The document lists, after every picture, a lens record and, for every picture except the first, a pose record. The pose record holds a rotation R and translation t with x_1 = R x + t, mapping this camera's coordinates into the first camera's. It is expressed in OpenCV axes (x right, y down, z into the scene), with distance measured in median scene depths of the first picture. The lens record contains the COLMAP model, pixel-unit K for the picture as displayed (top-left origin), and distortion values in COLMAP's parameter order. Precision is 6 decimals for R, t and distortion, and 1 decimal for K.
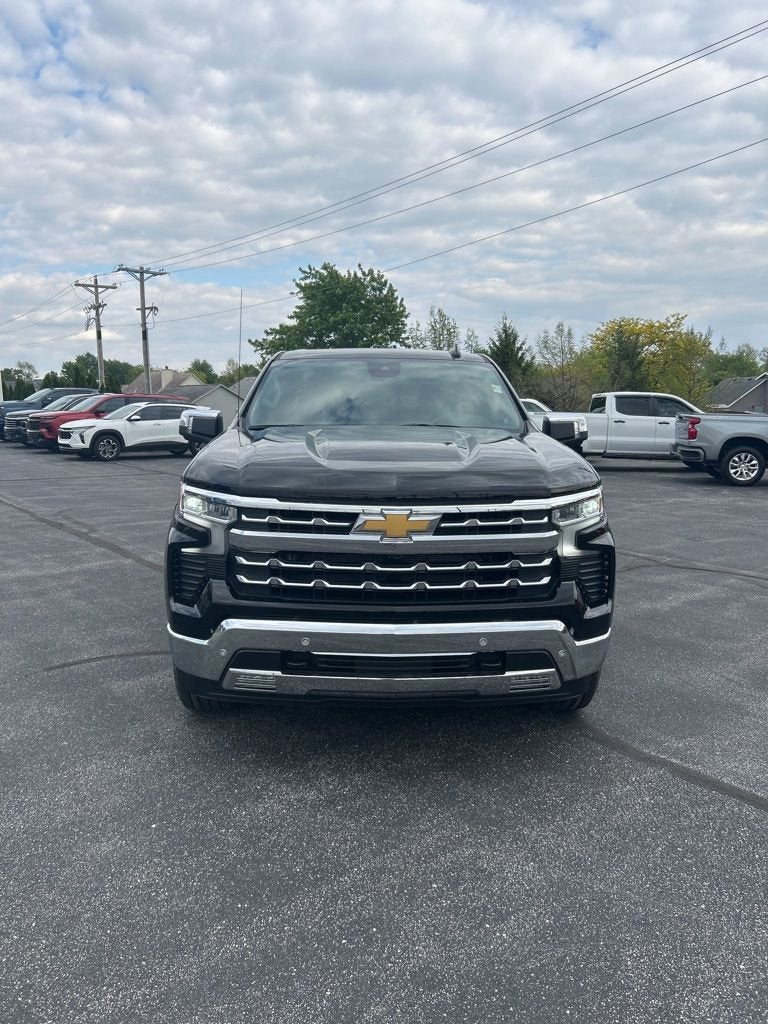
lens RADIAL K [[758.9, 0, 387.5], [0, 758.9, 518.8], [0, 0, 1]] dist [0.062237, -0.075959]
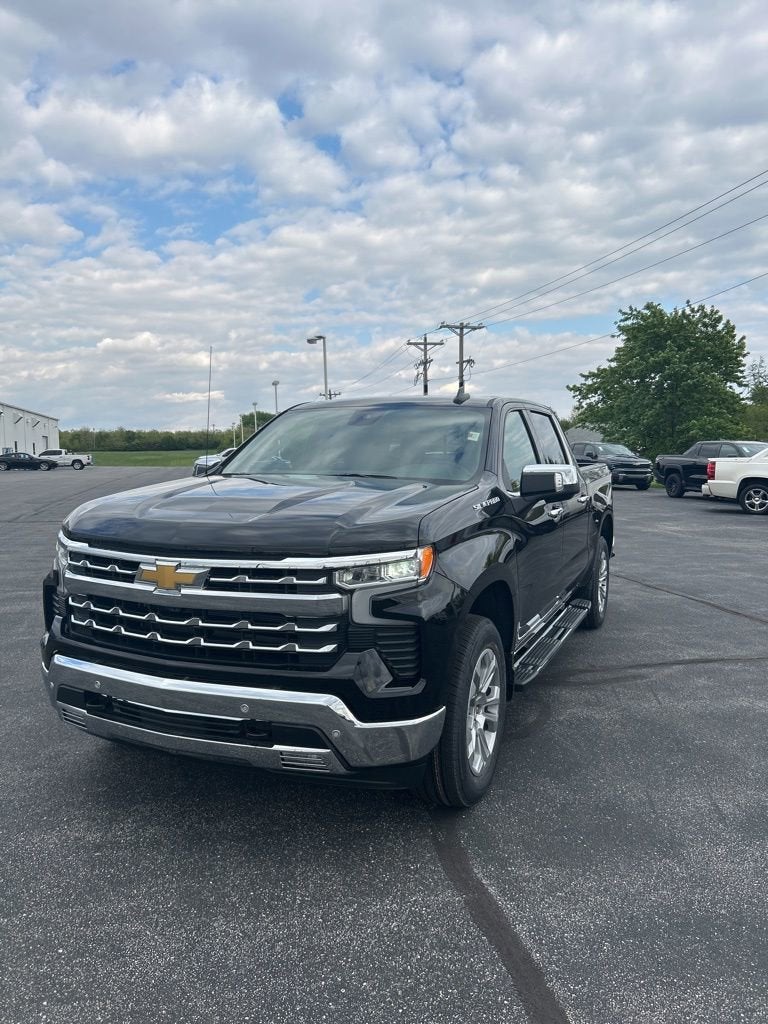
lens RADIAL K [[758.9, 0, 387.5], [0, 758.9, 518.8], [0, 0, 1]] dist [0.062237, -0.075959]
pose [[0.904195, 0.032440, -0.425887, 0.649894], [-0.057227, 0.997322, -0.045531, -0.035416], [0.423269, 0.065541, 0.903630, 0.205939]]
